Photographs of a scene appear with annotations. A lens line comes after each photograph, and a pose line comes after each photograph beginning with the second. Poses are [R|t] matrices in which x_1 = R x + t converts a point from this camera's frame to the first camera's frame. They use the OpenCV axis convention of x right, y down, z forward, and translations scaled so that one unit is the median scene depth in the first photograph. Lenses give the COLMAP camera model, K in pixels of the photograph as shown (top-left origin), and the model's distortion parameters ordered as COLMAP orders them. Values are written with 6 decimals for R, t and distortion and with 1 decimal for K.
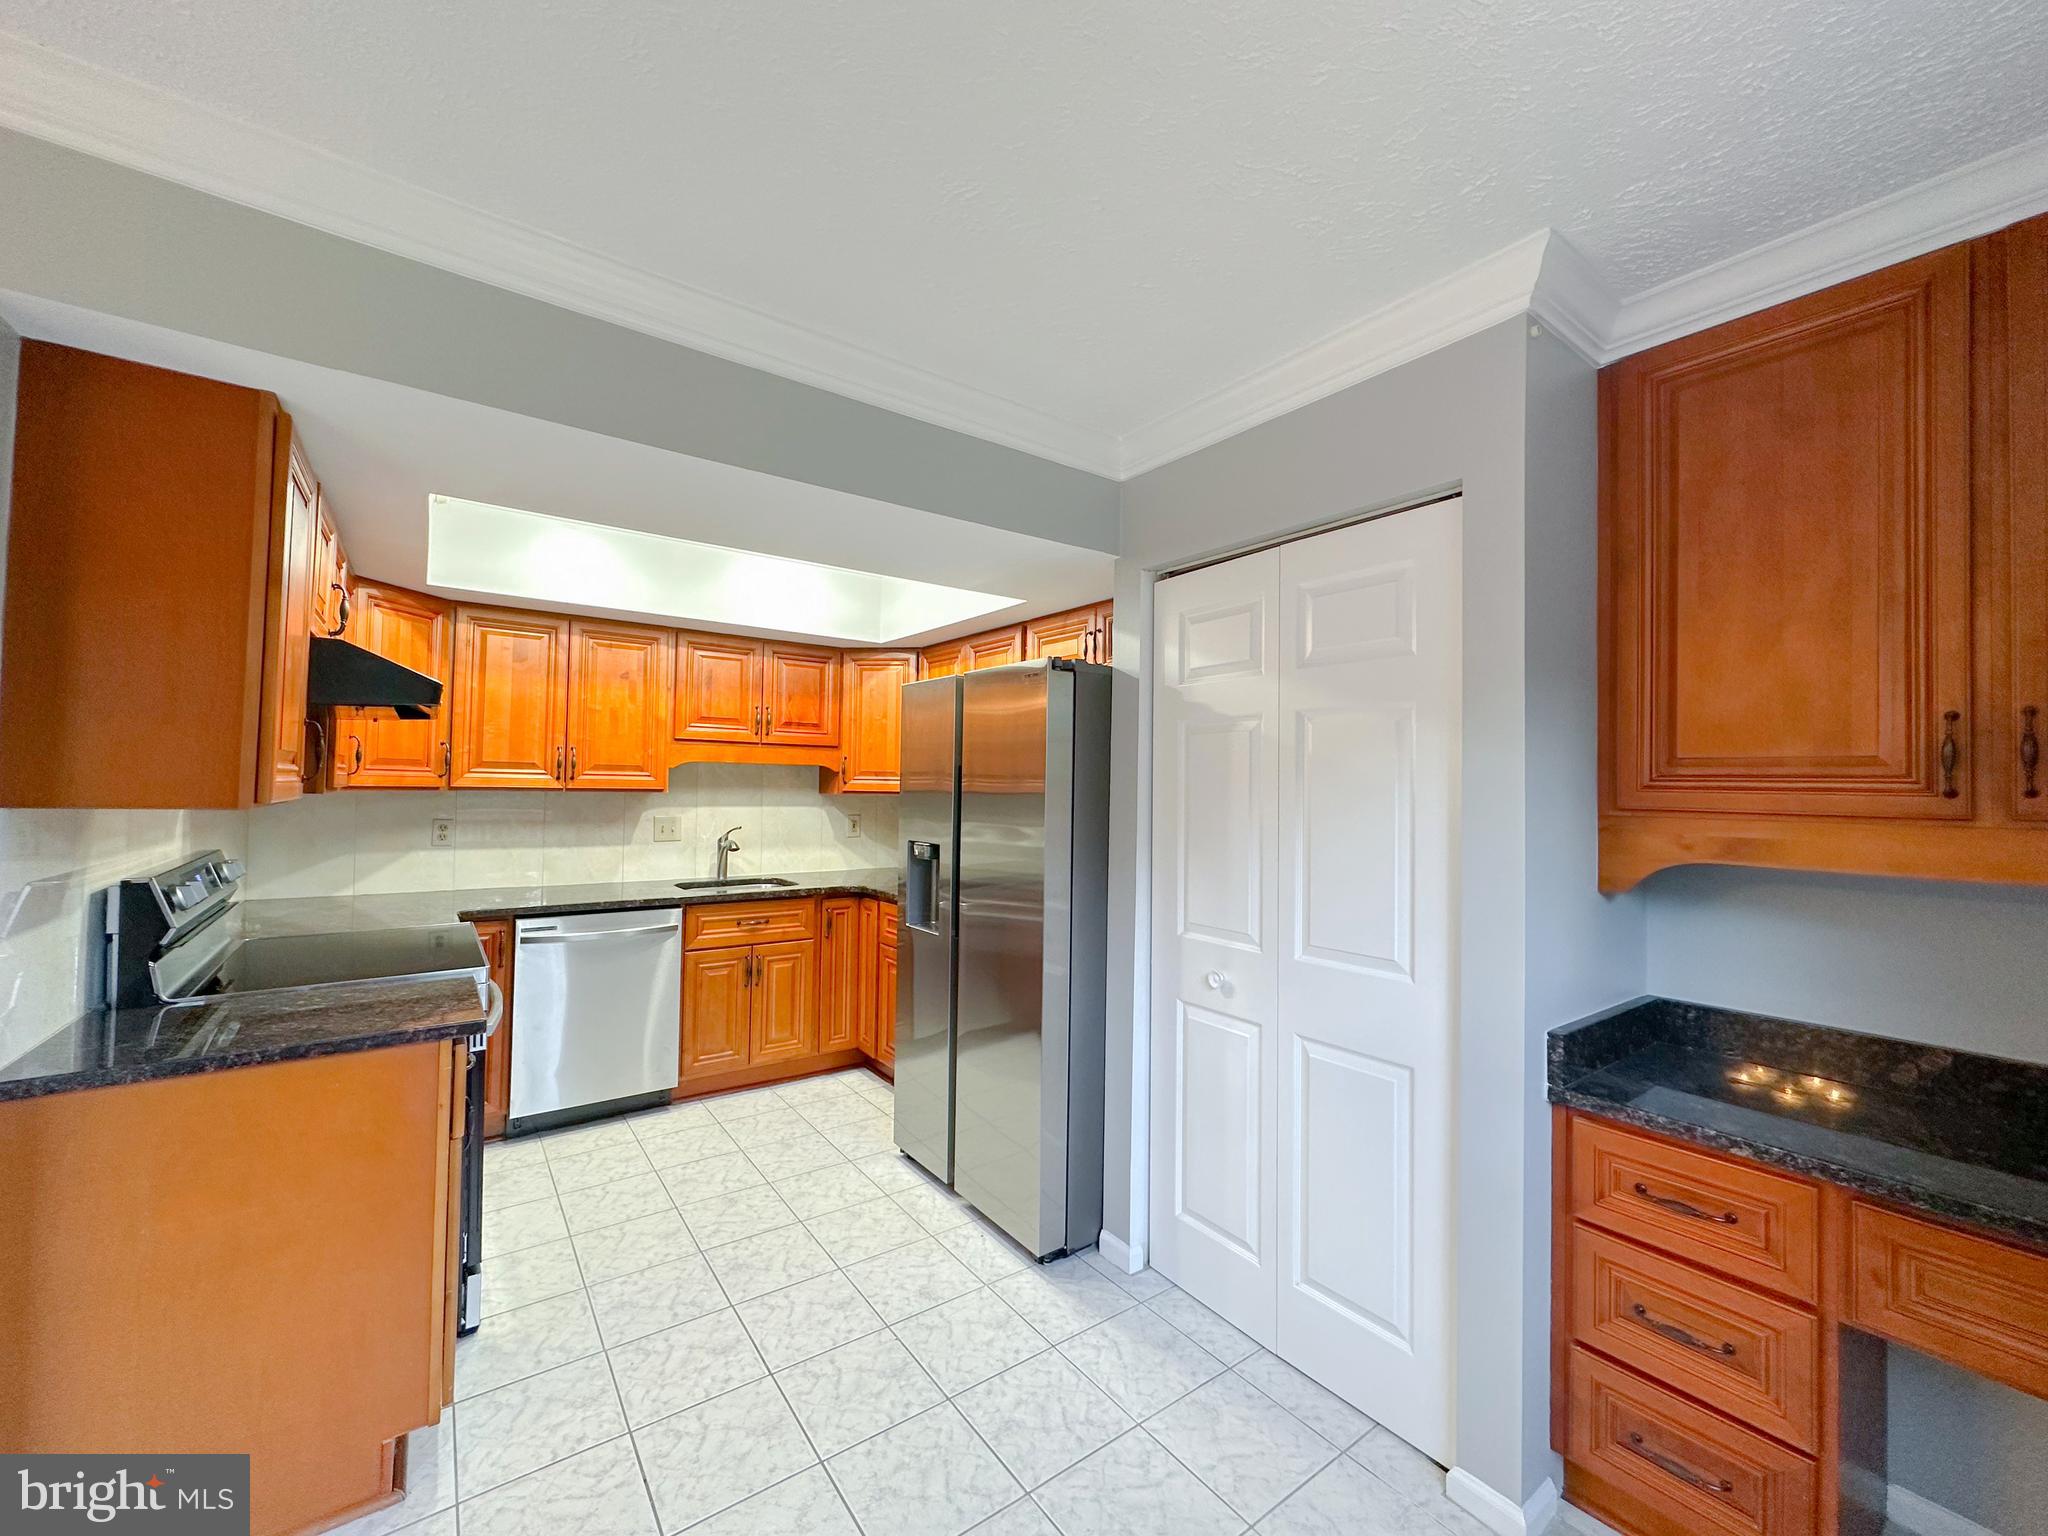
lens RADIAL K [[818.1, 0, 1021.6], [0, 818.1, 771.1], [0, 0, 1]] dist [0.000449, 0.000292]
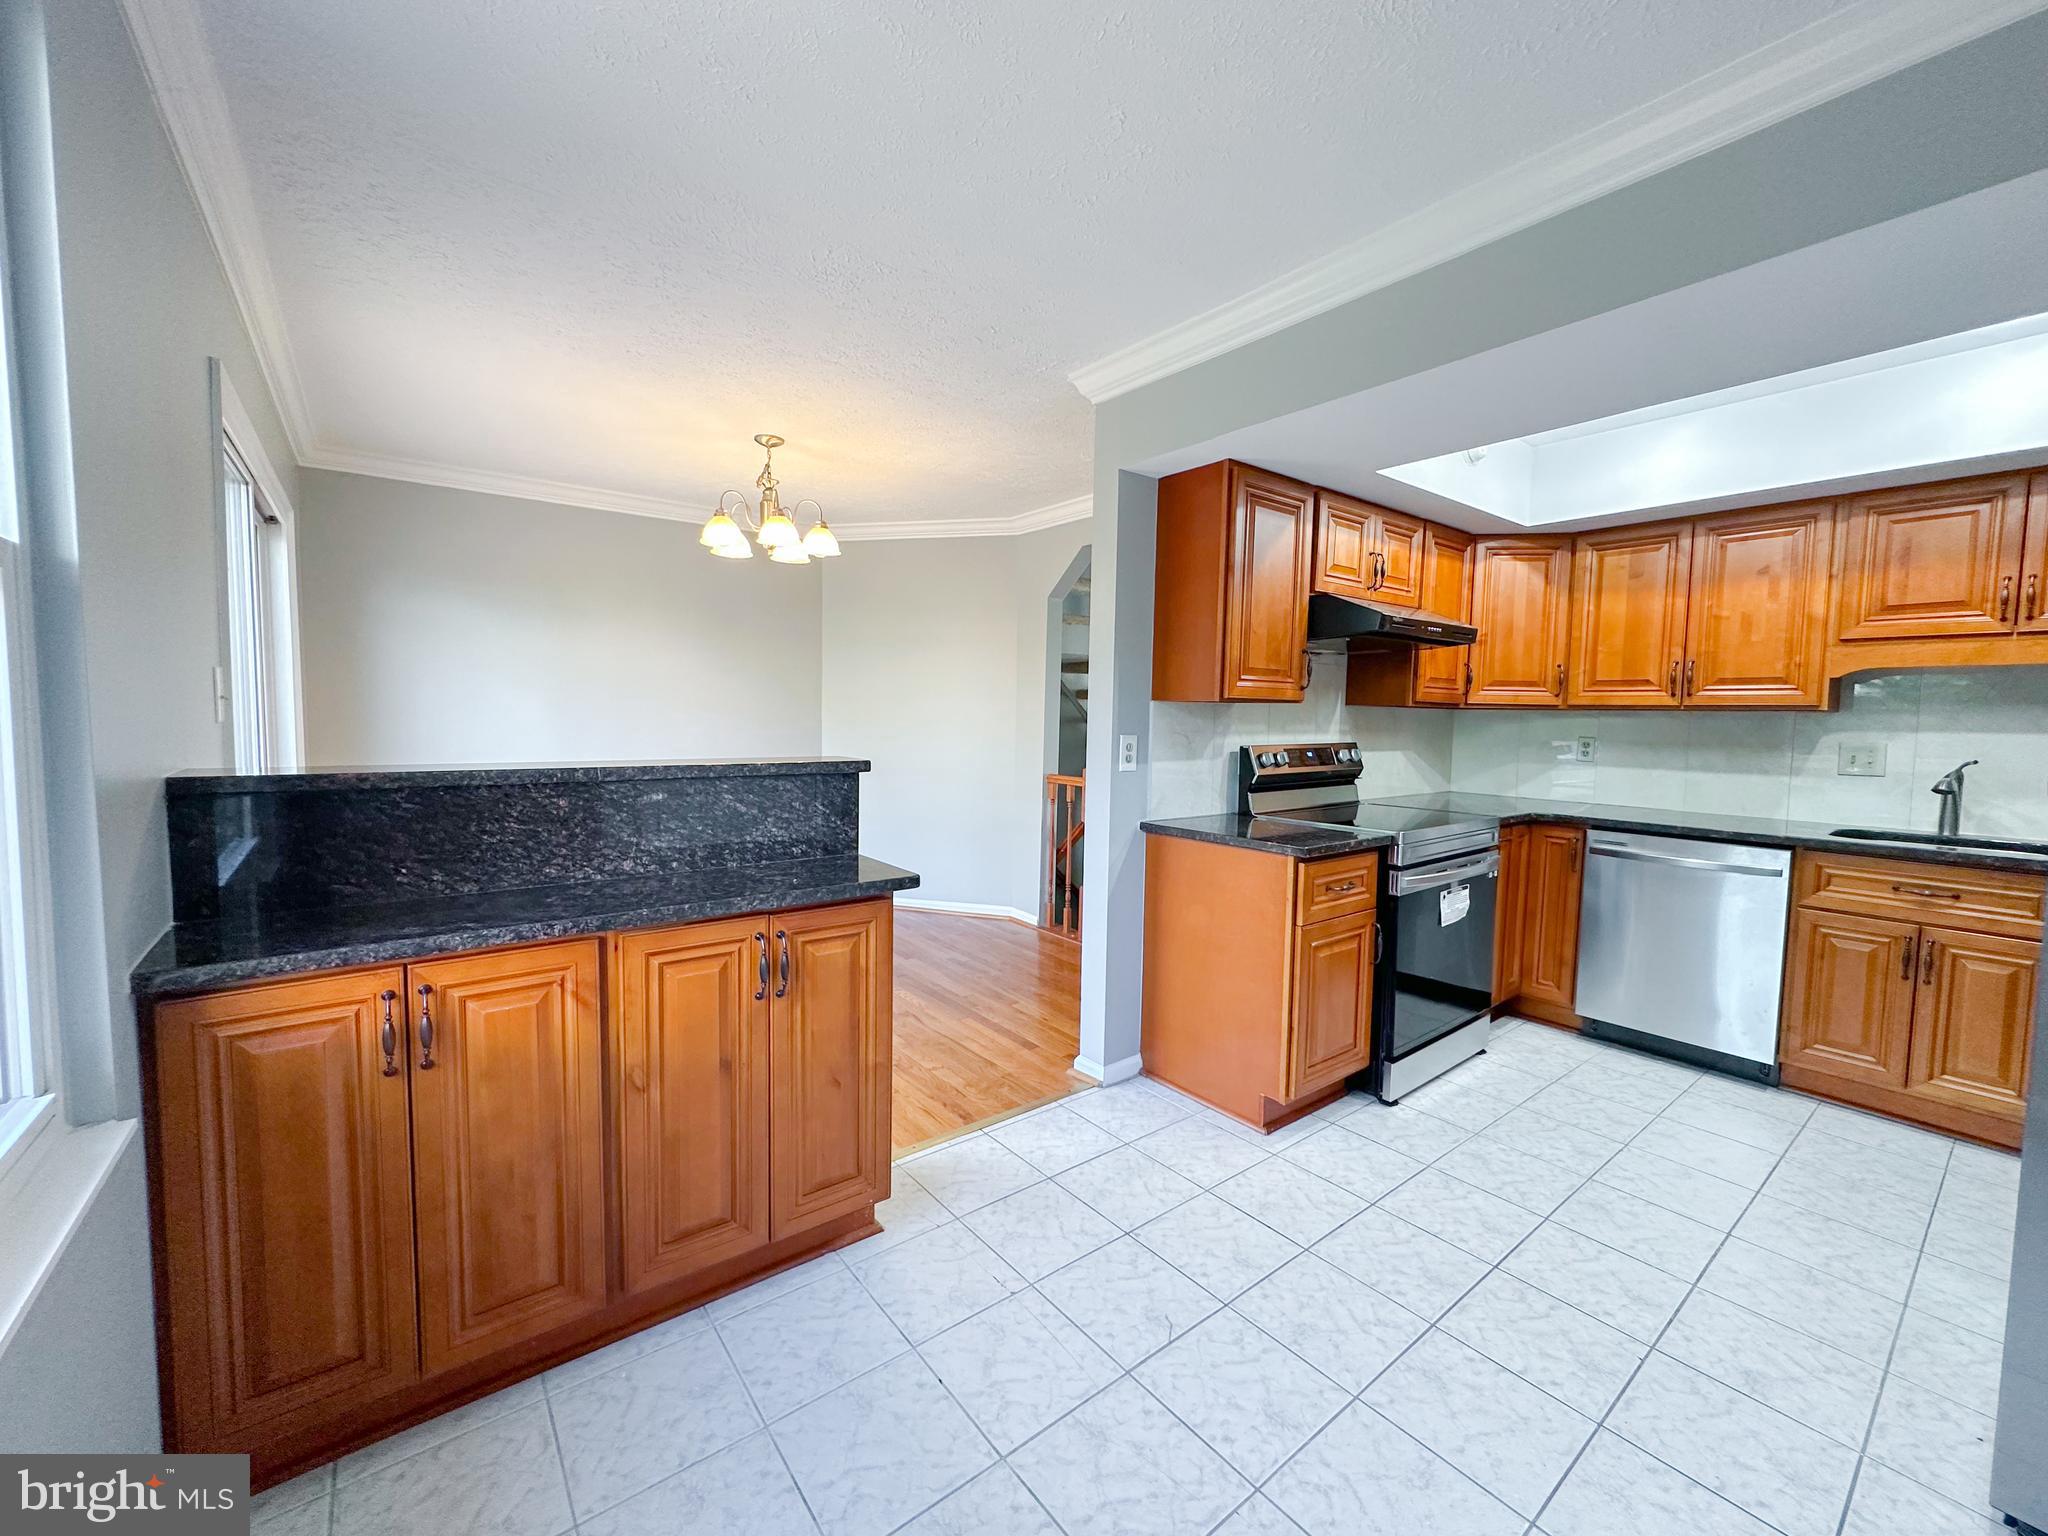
lens RADIAL K [[818.1, 0, 1029.2], [0, 818.1, 772.8], [0, 0, 1]] dist [0.000449, 0.000292]
pose [[0.037667, 0.056859, -0.997671, 0.504393], [0.003082, 0.998369, 0.057015, 0.060324], [0.999286, -0.005222, 0.037430, 0.315583]]
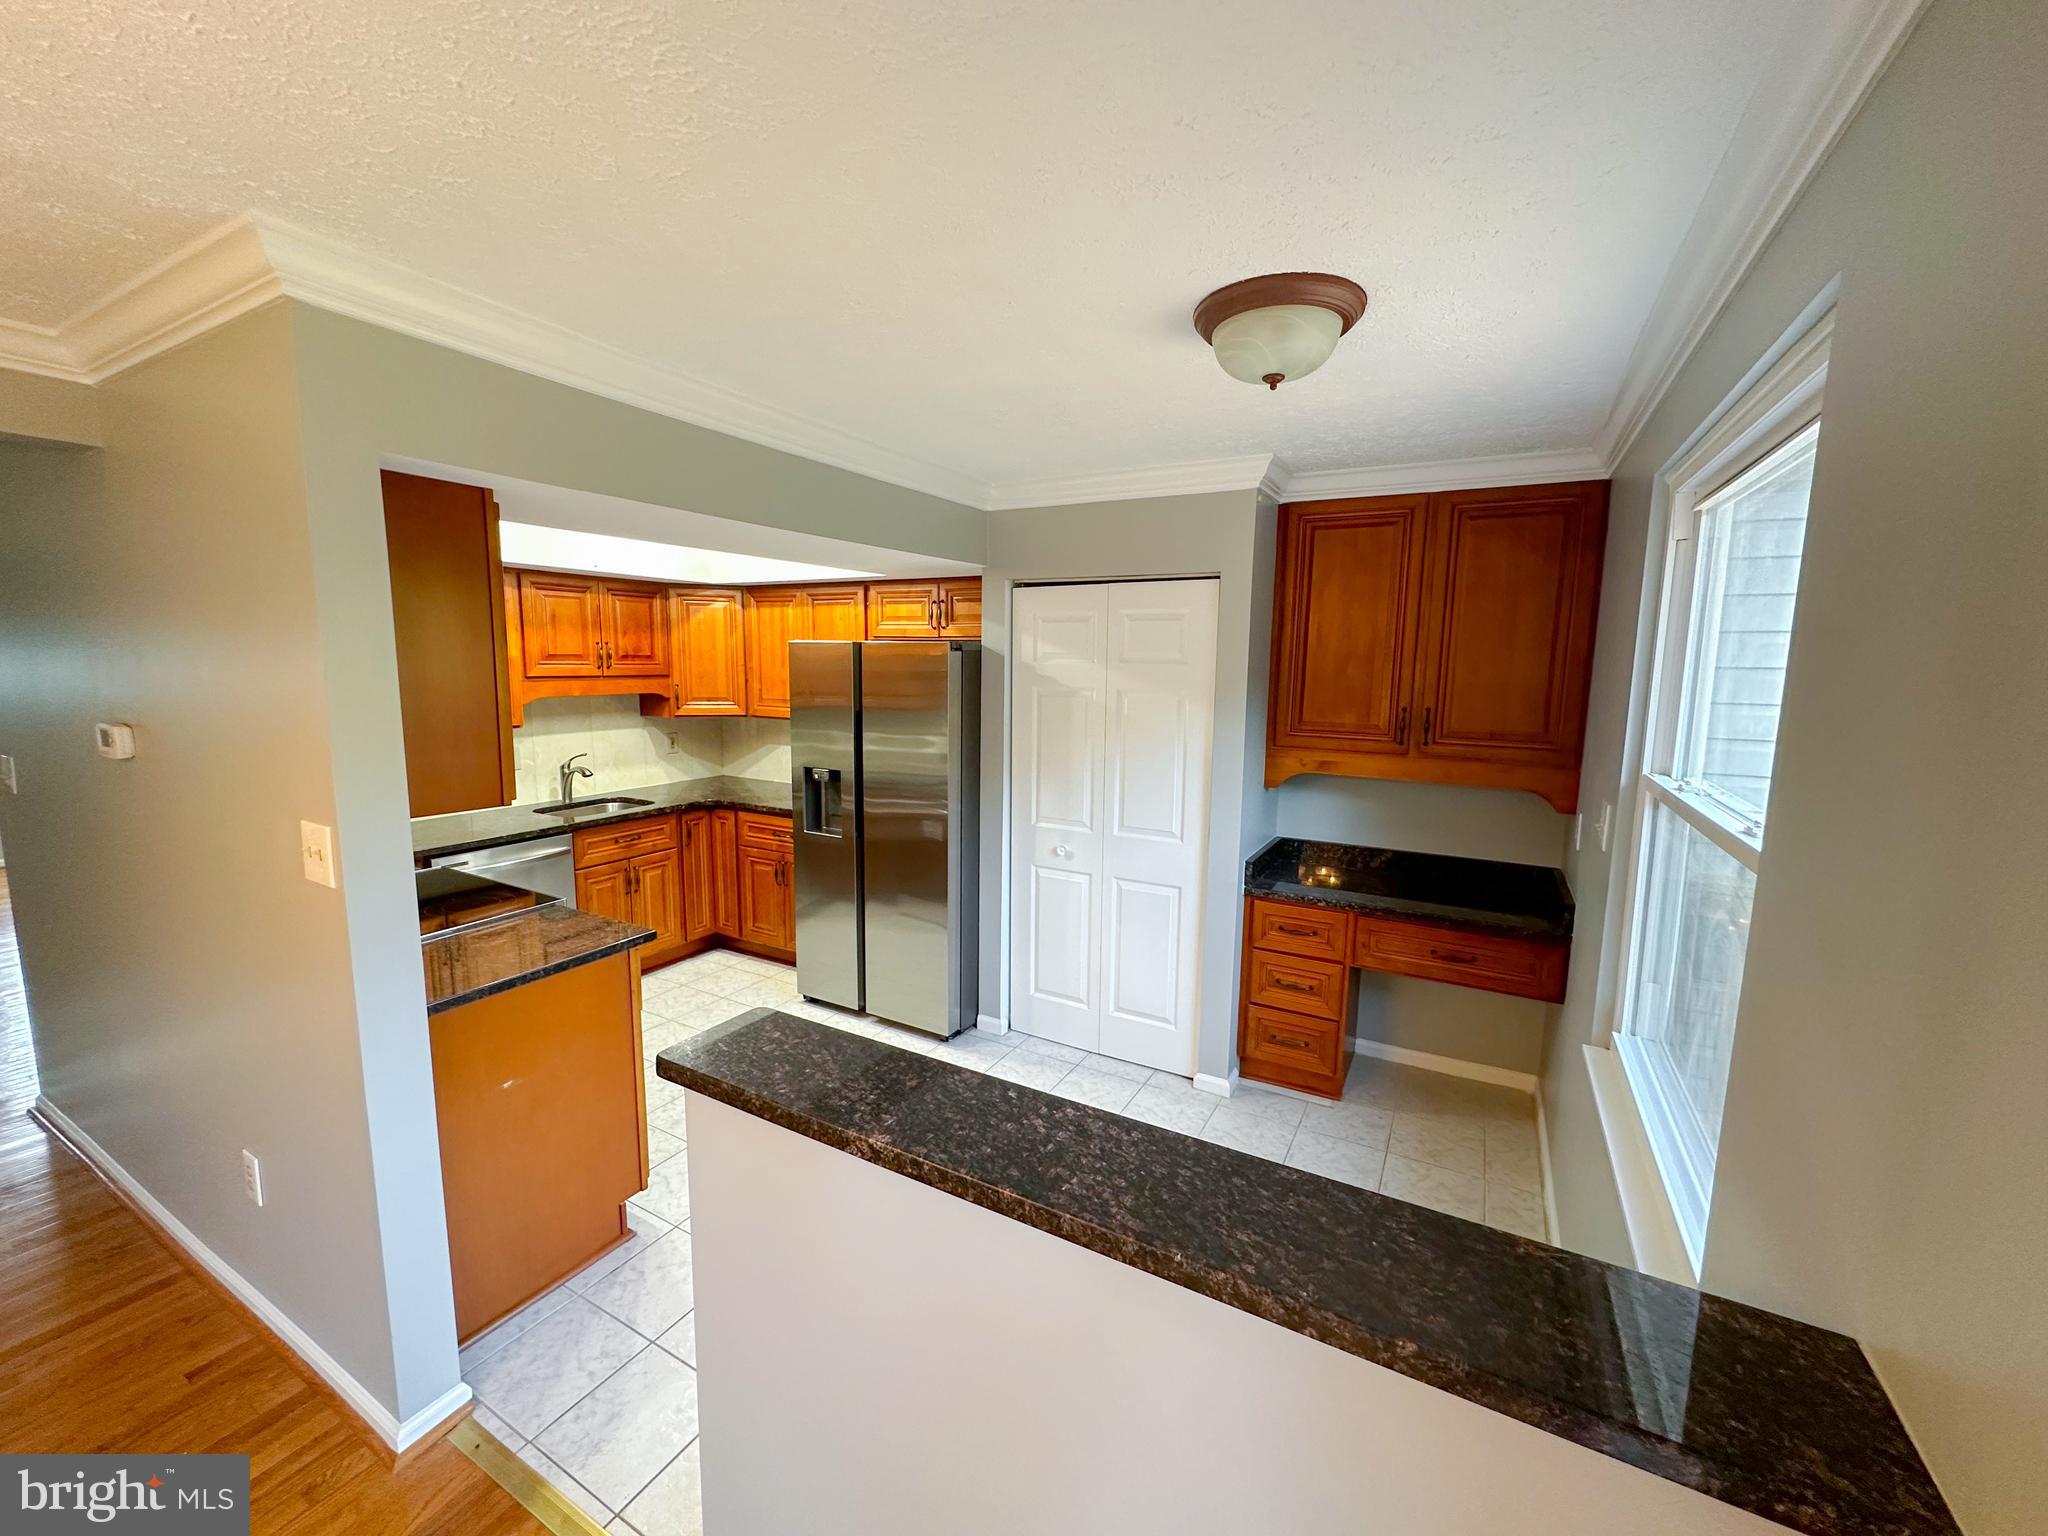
lens RADIAL K [[818.1, 0, 1020.1], [0, 818.1, 772.8], [0, 0, 1]] dist [0.000449, 0.000292]
pose [[0.911251, -0.062230, 0.407122, -0.434458], [-0.005290, 0.986668, 0.162657, -0.142629], [-0.411817, -0.150375, 0.898774, -0.354240]]
